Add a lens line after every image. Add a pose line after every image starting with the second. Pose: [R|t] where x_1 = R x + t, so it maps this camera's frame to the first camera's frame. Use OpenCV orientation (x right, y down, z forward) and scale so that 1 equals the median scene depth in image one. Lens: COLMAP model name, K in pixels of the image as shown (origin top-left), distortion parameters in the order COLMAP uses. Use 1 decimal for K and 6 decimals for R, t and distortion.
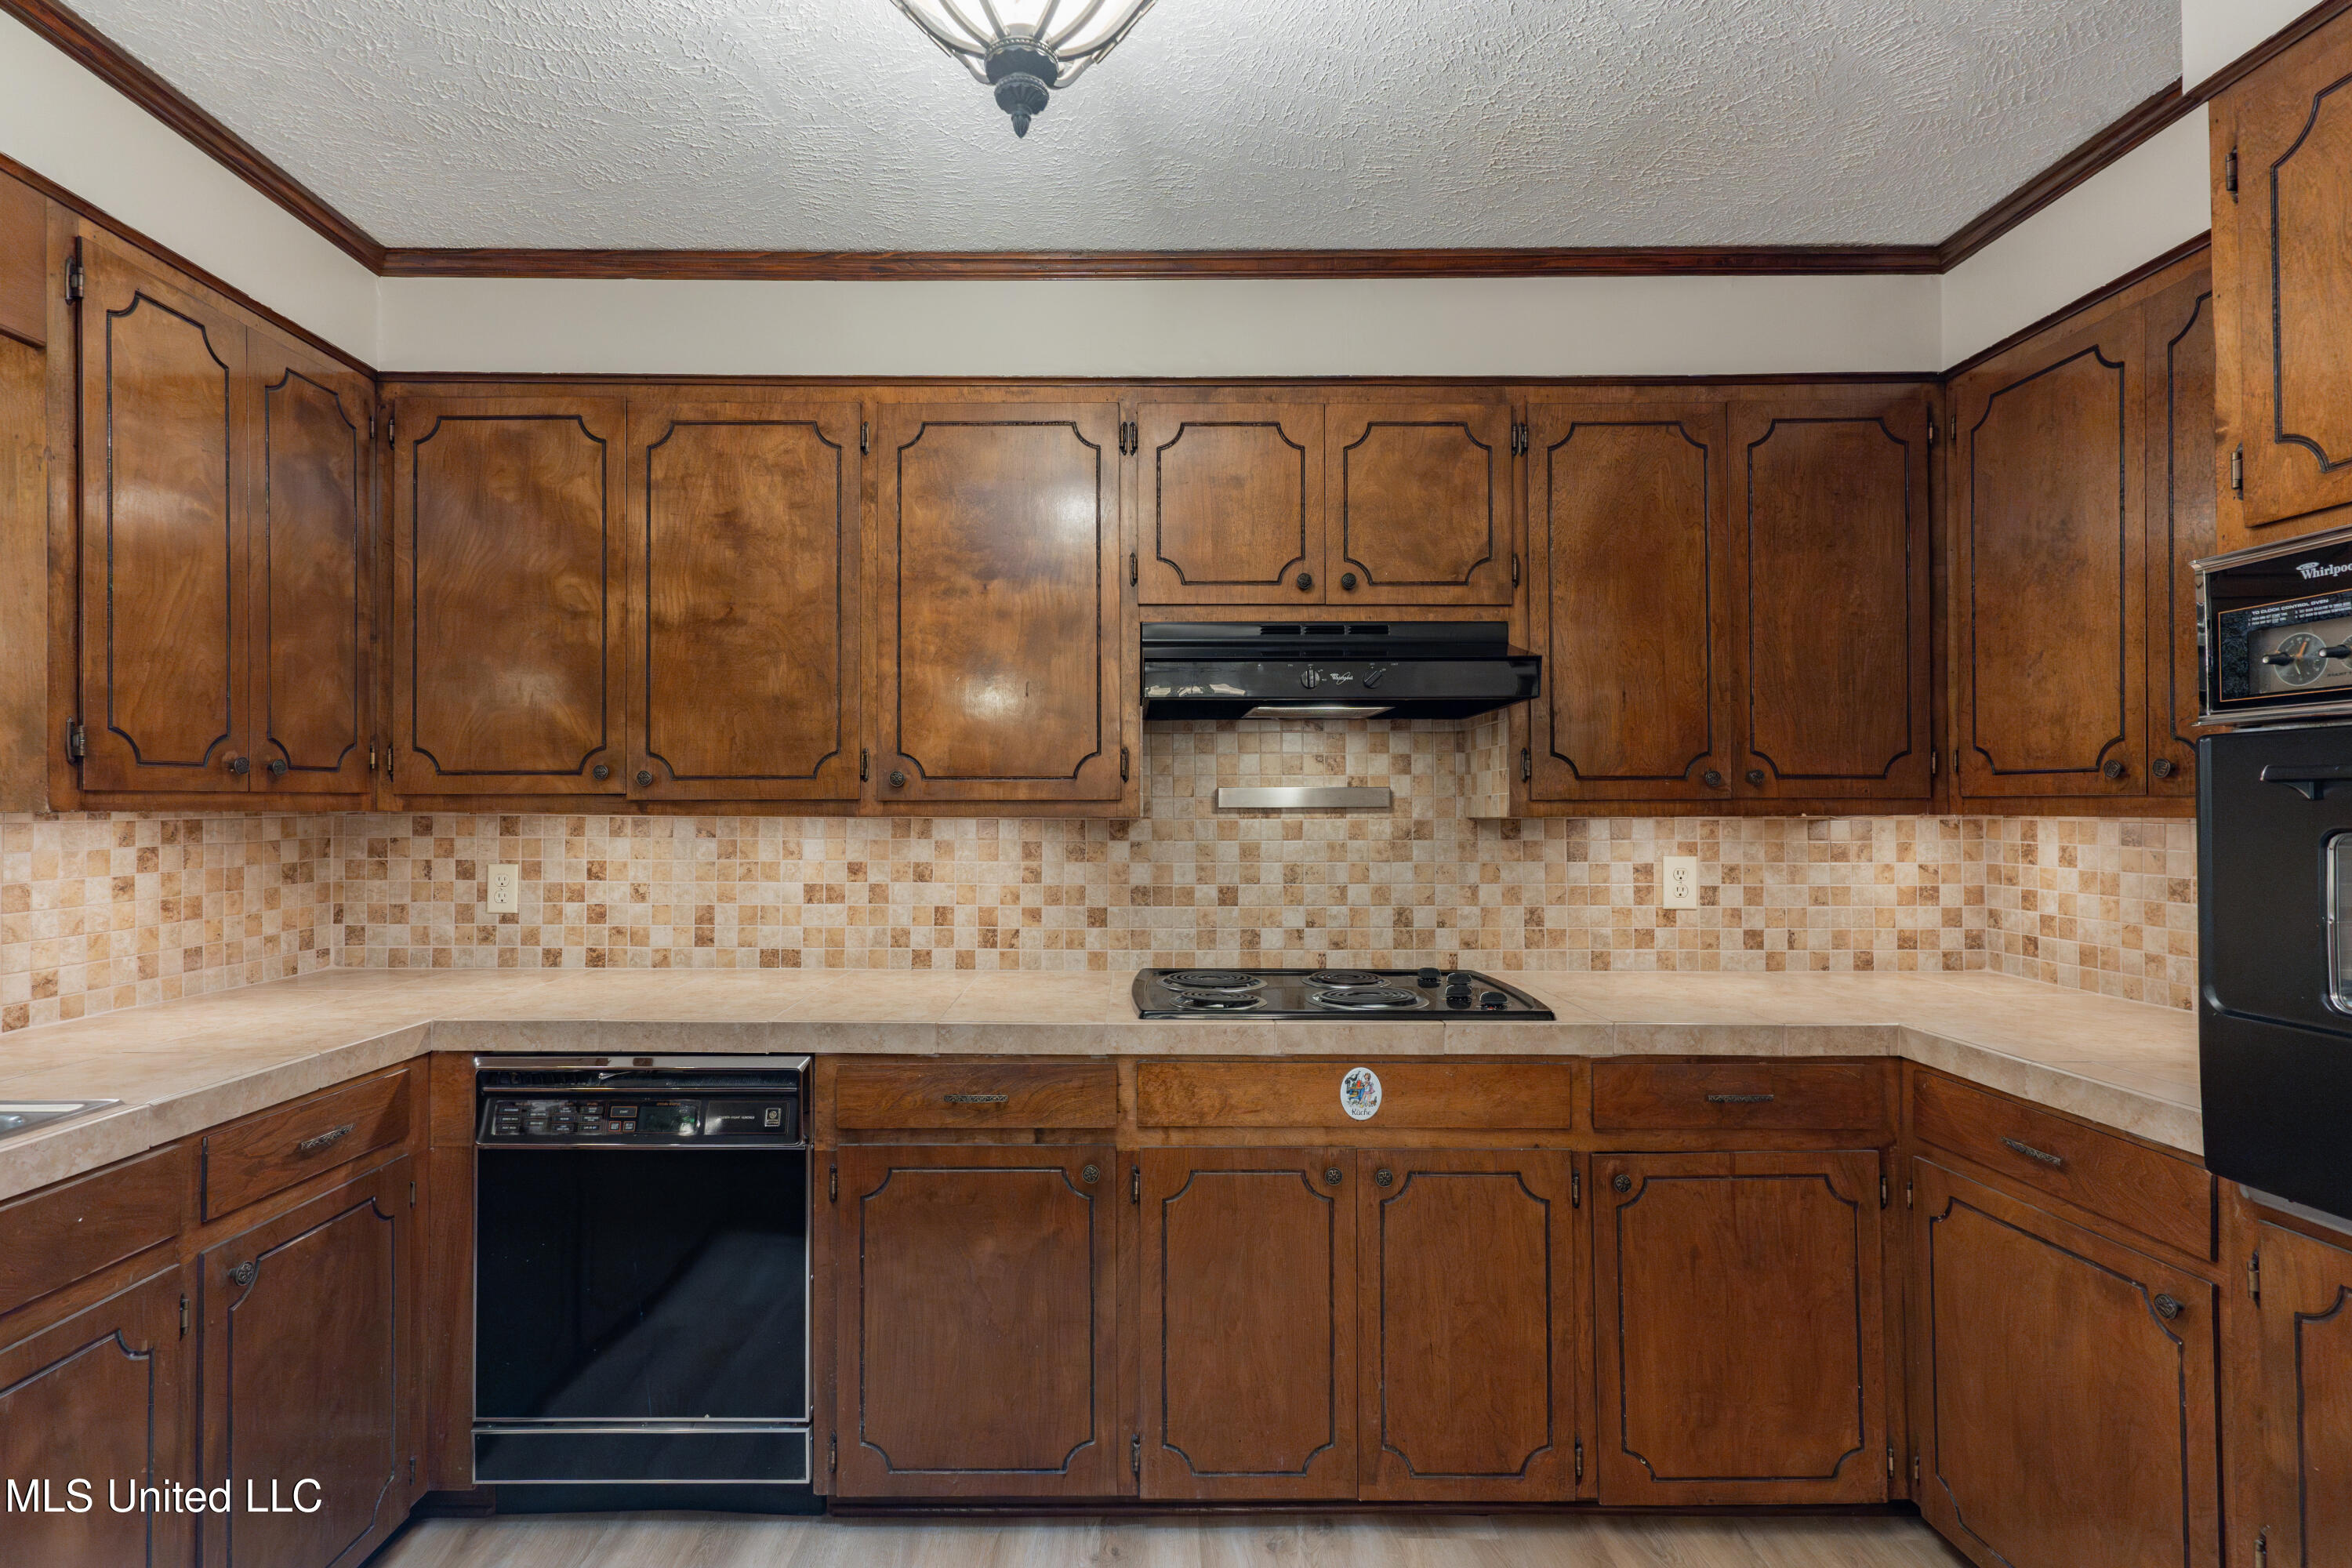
lens RADIAL K [[1167.6, 0, 1148.1], [0, 1167.6, 797.1], [0, 0, 1]] dist [0.007534, -0.005066]
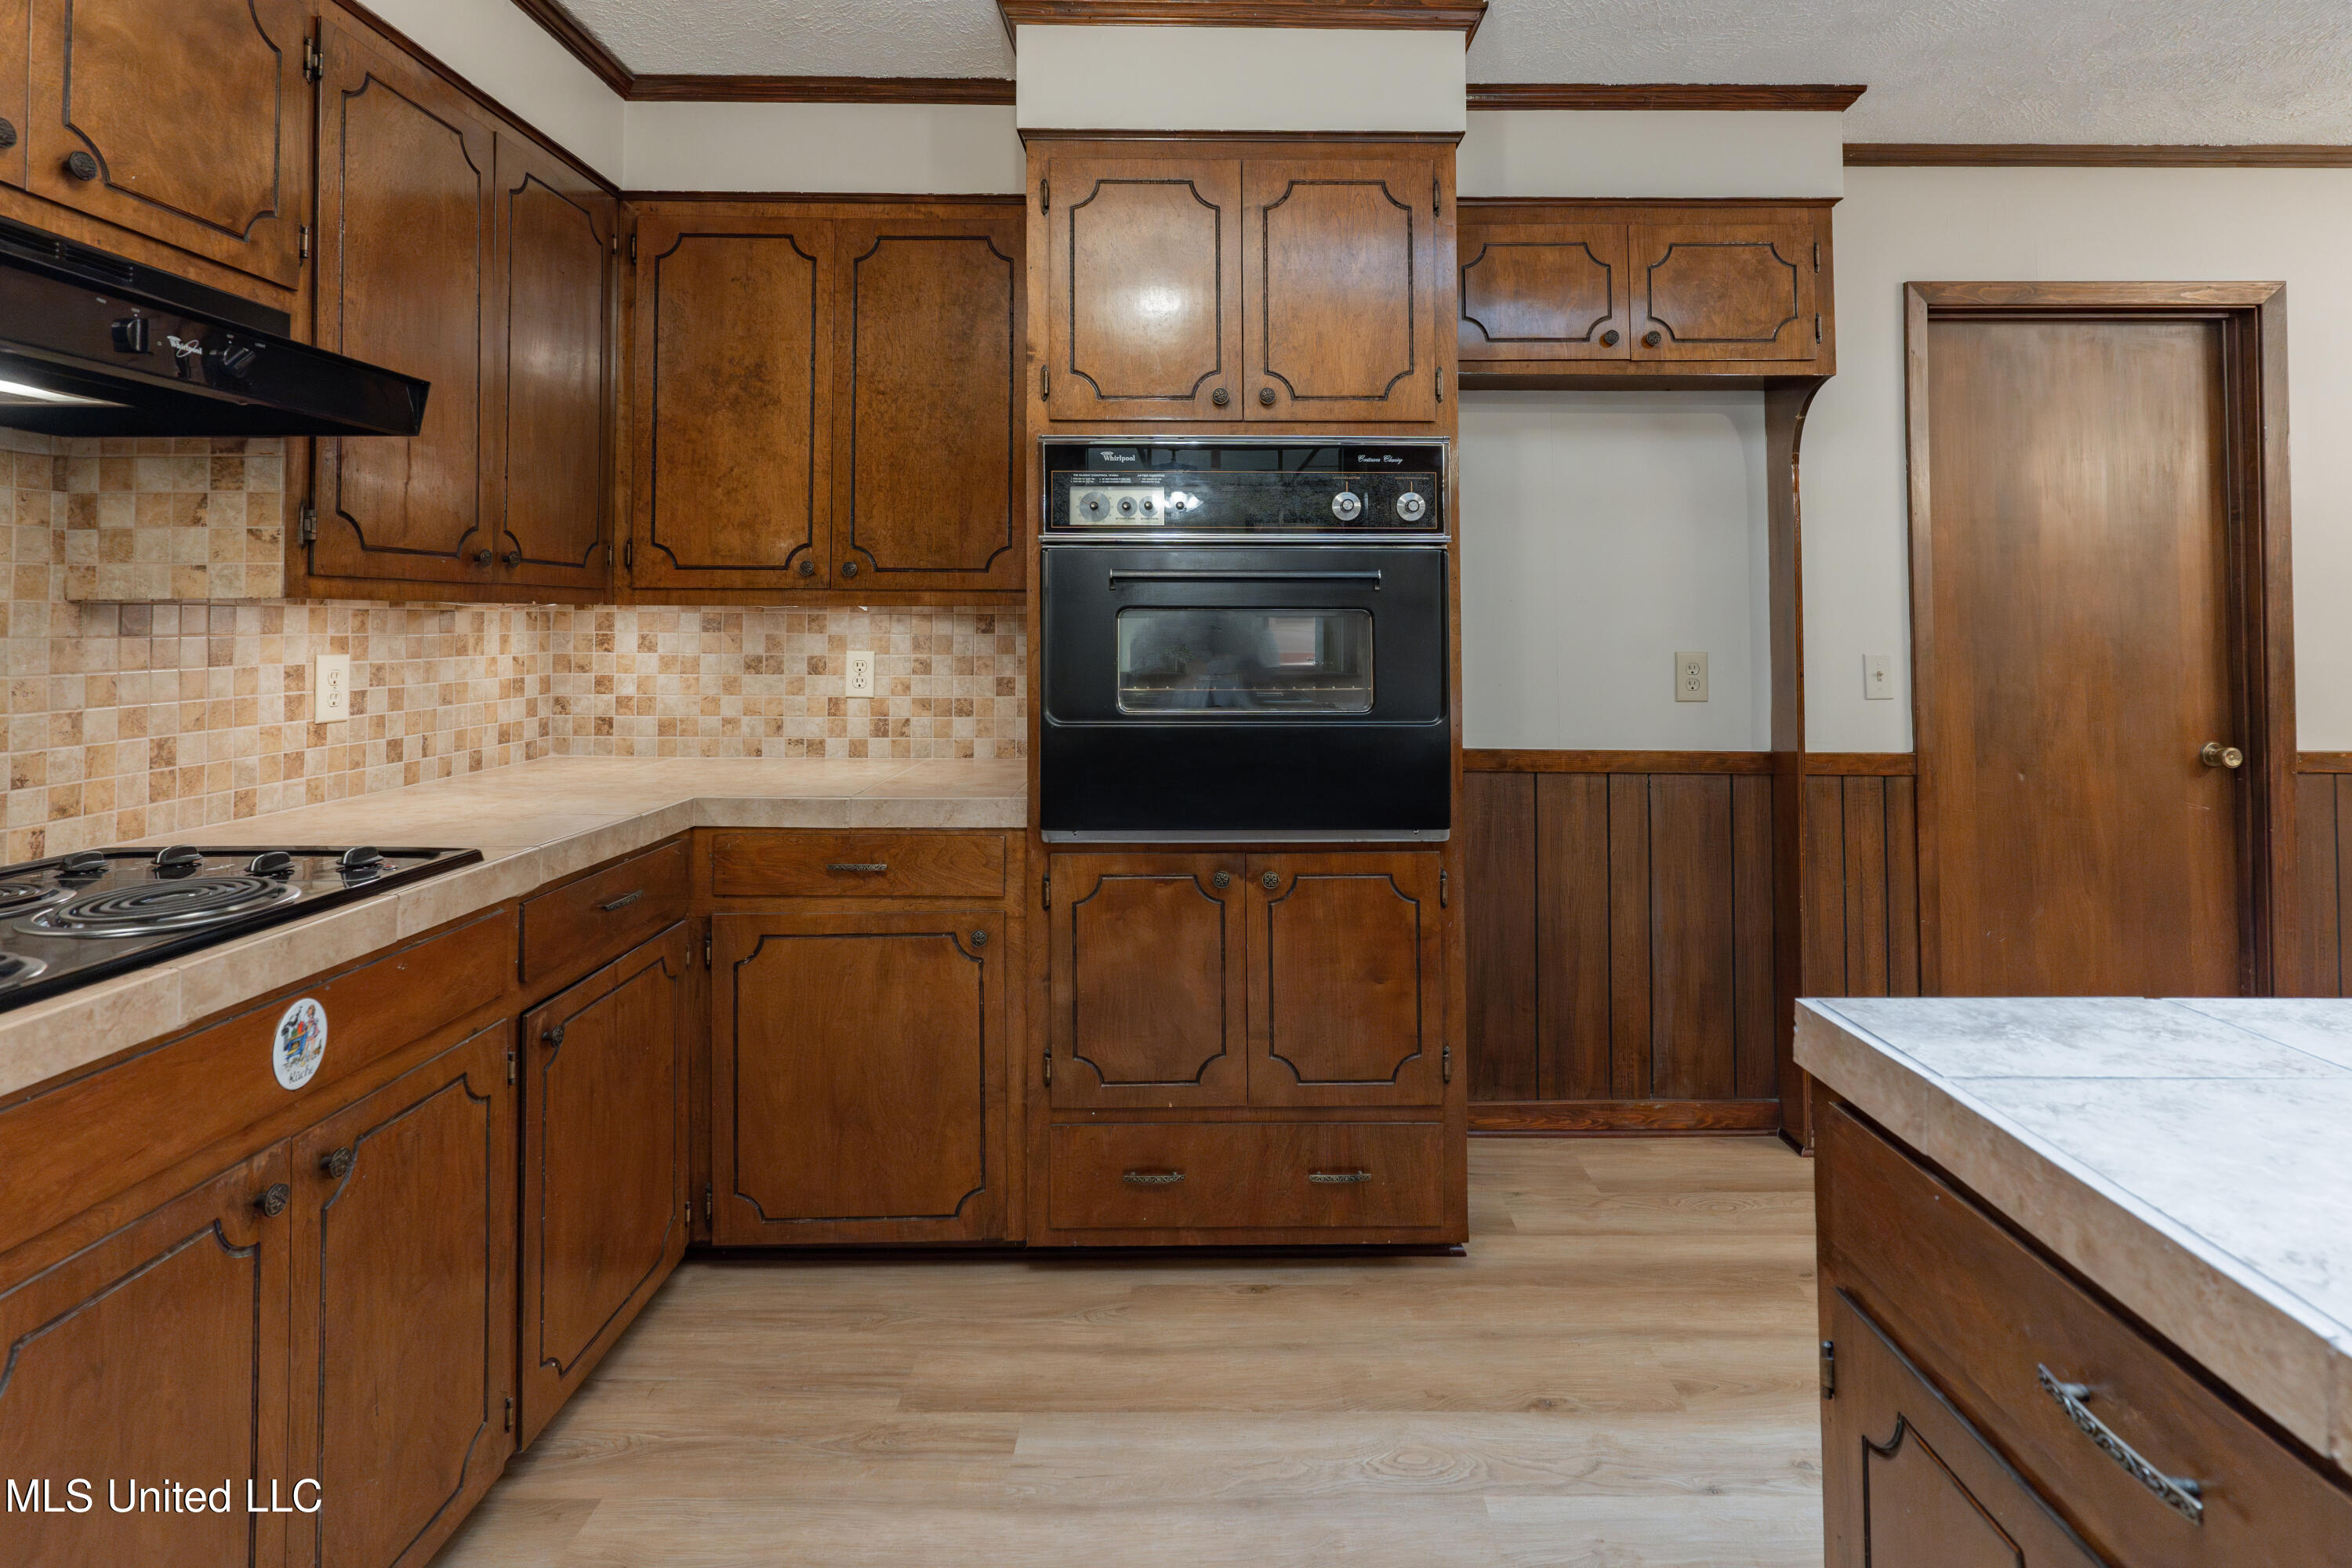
lens RADIAL K [[1147.9, 0, 1218.3], [0, 1147.9, 596.7], [0, 0, 1]] dist [-0.006346, 0.002462]
pose [[-0.000282, 0.023251, 0.999730, -0.364596], [-0.010635, 0.999673, -0.023252, 0.026018], [-0.999943, -0.010638, -0.000035, 0.456769]]
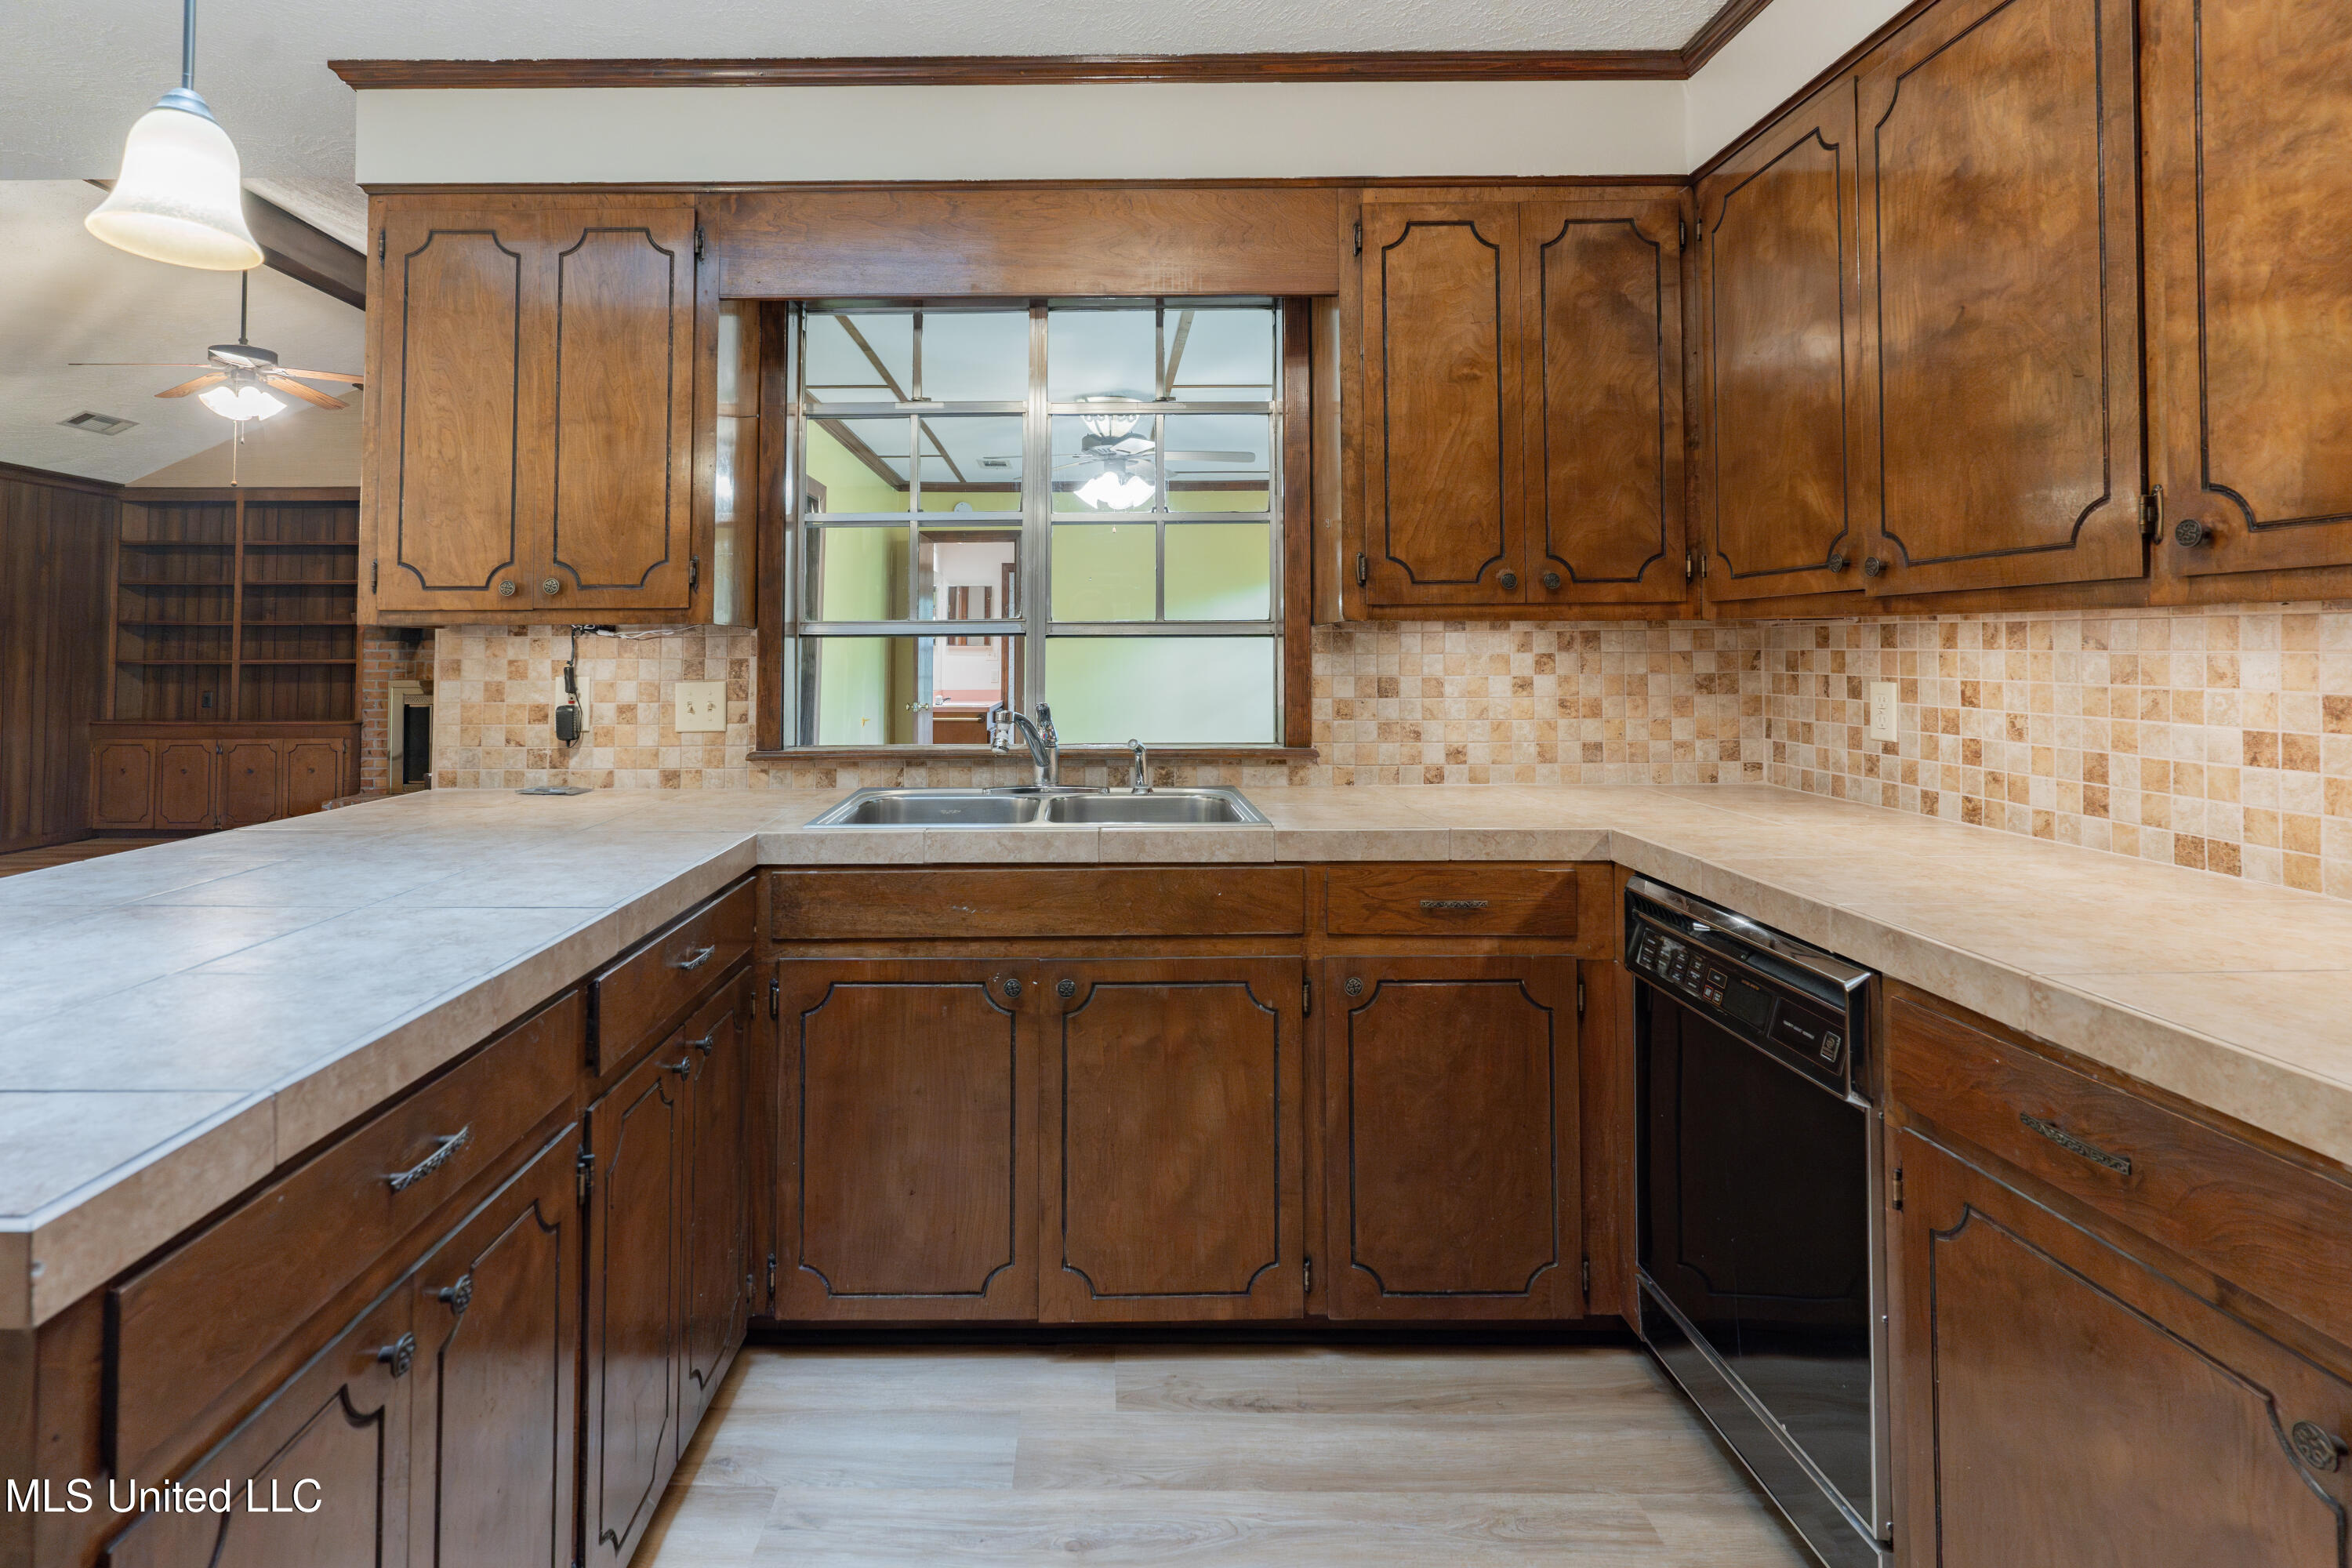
lens RADIAL K [[1167.6, 0, 1093.0], [0, 1167.6, 625.8], [0, 0, 1]] dist [0.007534, -0.005066]
pose [[-0.013430, -0.022588, -0.999655, 0.321672], [0.012818, 0.999659, -0.022760, 0.031785], [0.999828, -0.013119, -0.013136, 0.493781]]
